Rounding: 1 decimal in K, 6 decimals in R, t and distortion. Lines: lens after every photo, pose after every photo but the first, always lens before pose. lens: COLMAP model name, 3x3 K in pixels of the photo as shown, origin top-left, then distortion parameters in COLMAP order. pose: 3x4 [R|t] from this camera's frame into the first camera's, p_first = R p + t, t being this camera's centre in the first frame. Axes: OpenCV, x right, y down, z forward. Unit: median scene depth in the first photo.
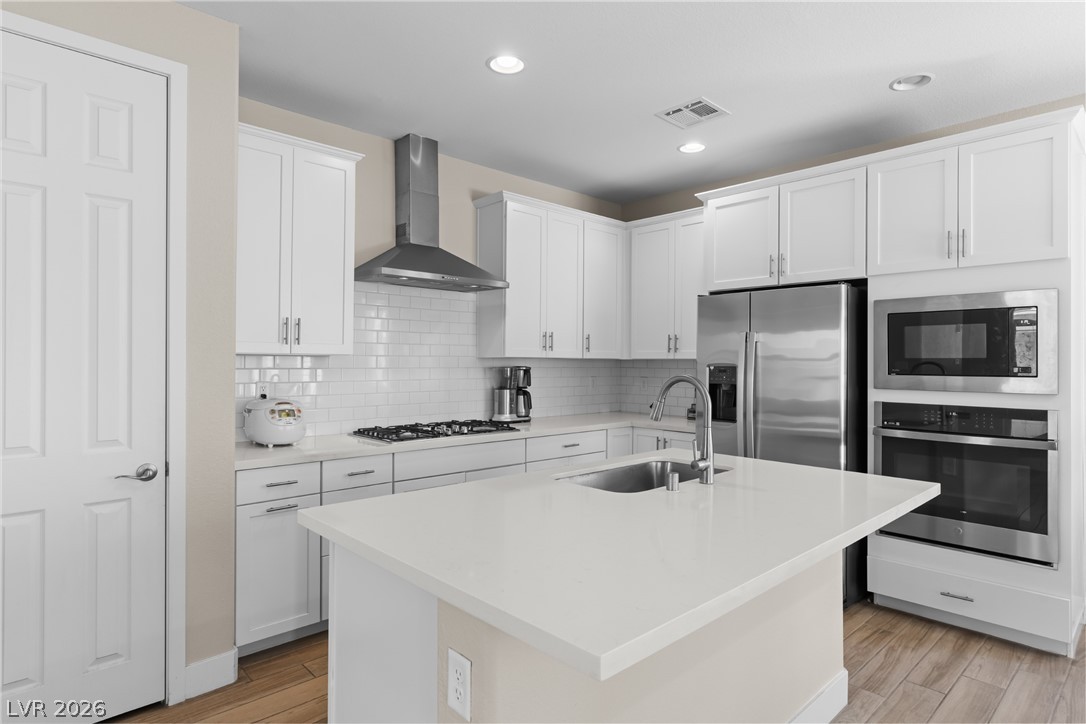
lens RADIAL K [[596.9, 0, 544.8], [0, 596.9, 357.9], [0, 0, 1]] dist [0.005781, -0.001391]
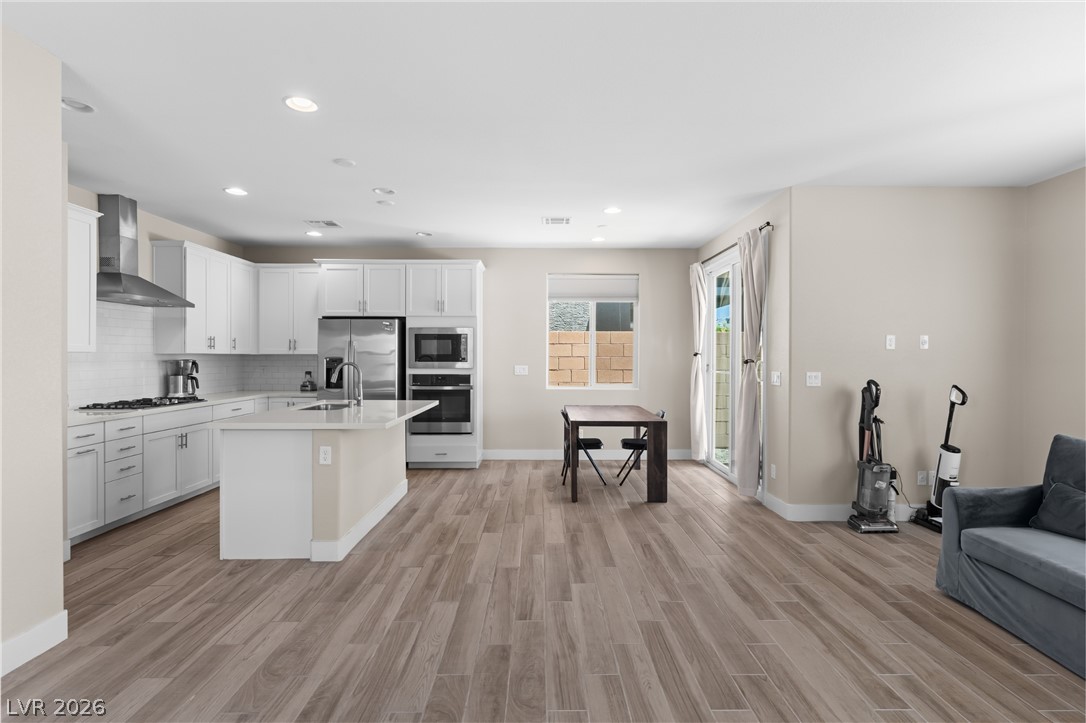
lens RADIAL K [[536.6, 0, 543.0], [0, 536.6, 358.2], [0, 0, 1]] dist [0.004461, -0.000392]
pose [[0.679101, -0.006318, 0.734018, -0.561951], [-0.002035, 0.999943, 0.010490, -0.006260], [-0.734042, -0.008617, 0.679049, -0.697173]]
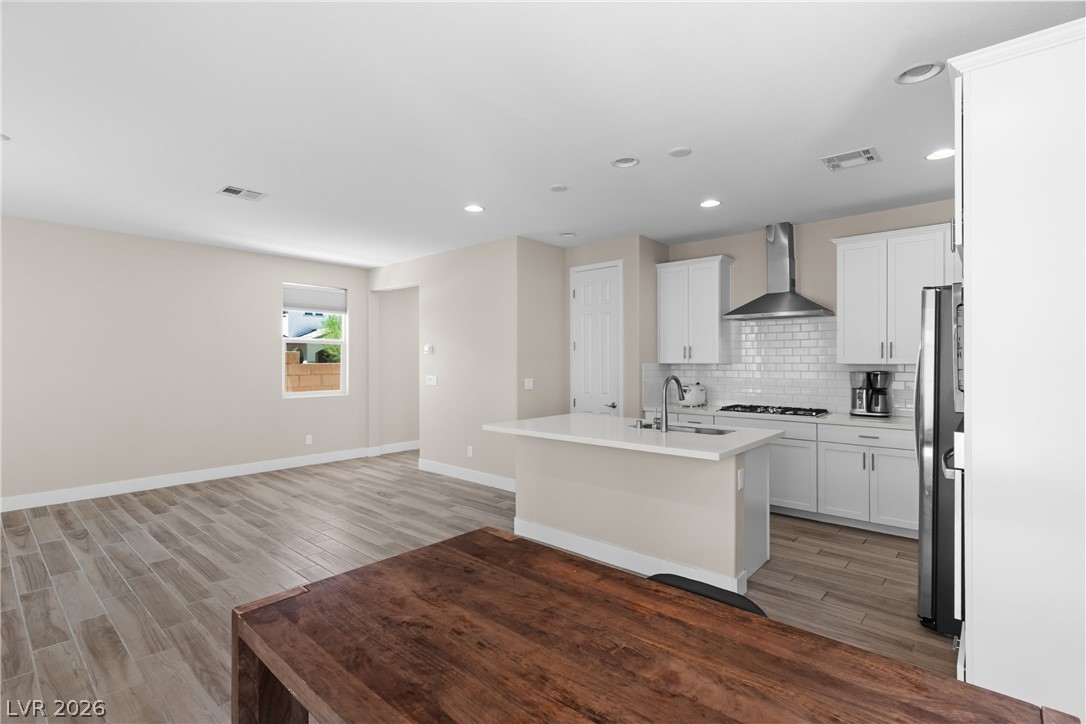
lens RADIAL K [[512.7, 0, 545.8], [0, 512.7, 360.7], [0, 0, 1]] dist [0.000682, -0.000834]
pose [[0.095260, -0.007666, -0.995423, 1.281645], [0.008021, 0.999944, -0.006933, -0.006468], [0.995420, -0.007324, 0.095316, 0.318727]]
